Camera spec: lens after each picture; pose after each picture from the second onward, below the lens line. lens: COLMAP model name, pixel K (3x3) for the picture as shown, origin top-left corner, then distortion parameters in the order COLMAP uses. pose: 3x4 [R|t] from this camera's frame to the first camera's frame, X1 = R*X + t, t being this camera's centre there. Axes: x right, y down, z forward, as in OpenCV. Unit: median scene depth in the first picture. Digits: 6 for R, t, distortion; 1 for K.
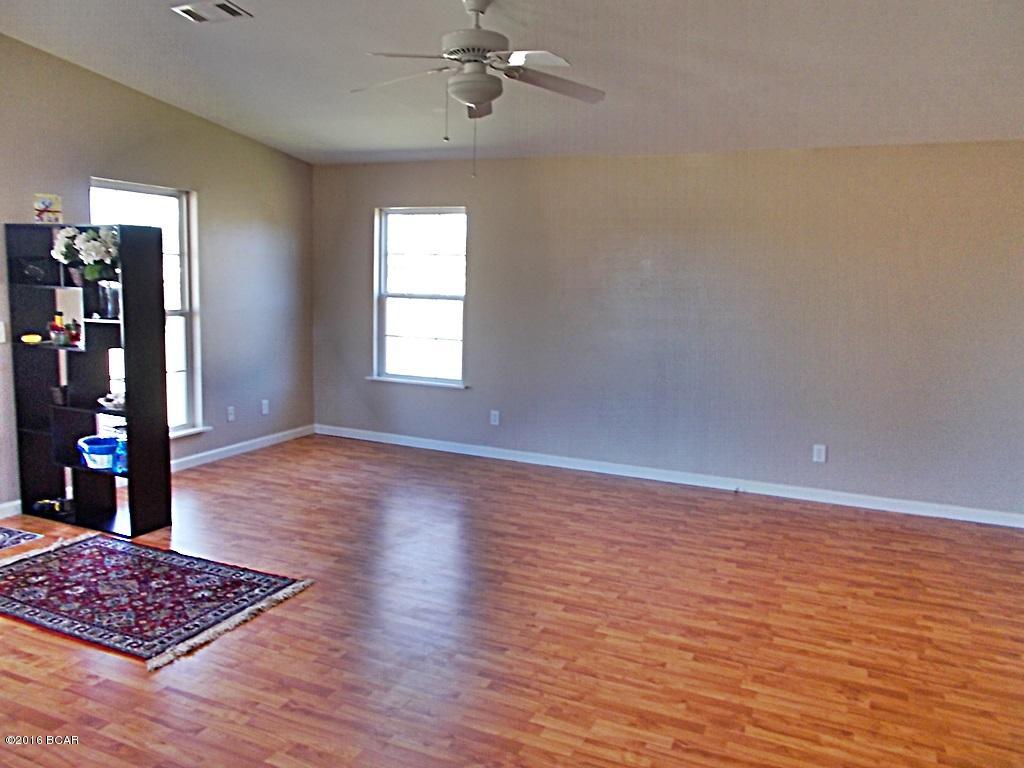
lens RADIAL K [[783.2, 0, 476.3], [0, 783.2, 366.9], [0, 0, 1]] dist [0.019555, -0.008523]
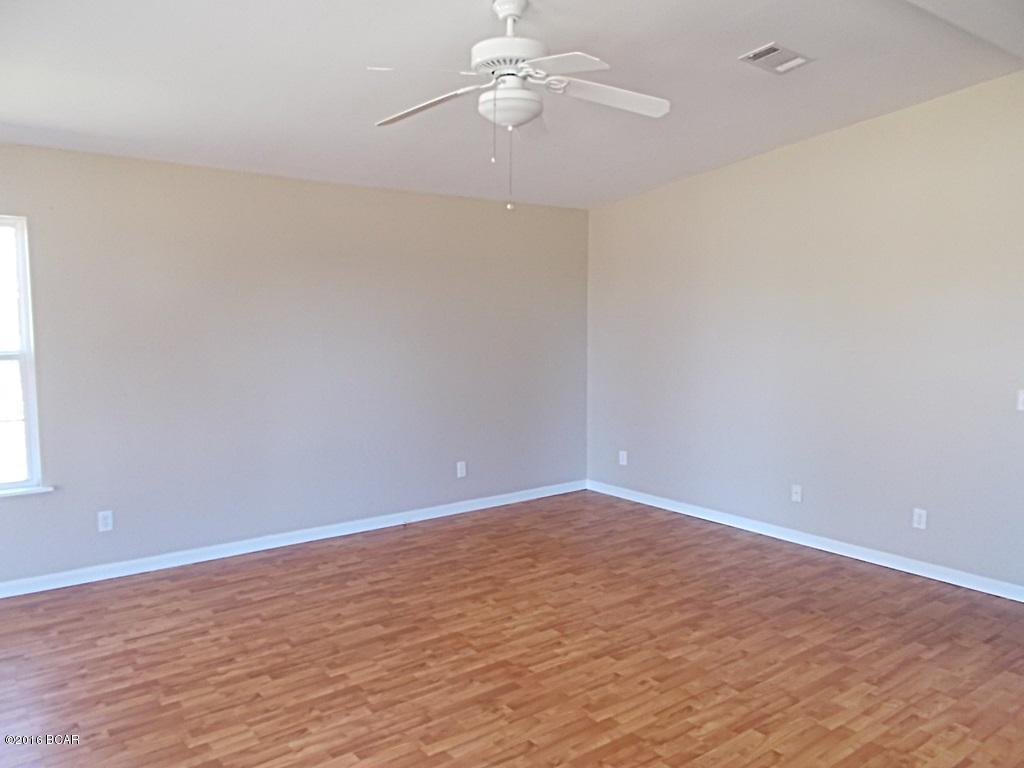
lens RADIAL K [[783.2, 0, 510.3], [0, 783.2, 385.0], [0, 0, 1]] dist [0.019555, -0.008523]
pose [[0.449676, -0.109235, 0.886487, -0.730567], [0.110314, 0.991687, 0.066240, -0.108846], [-0.886353, 0.068006, 0.457988, 0.582222]]
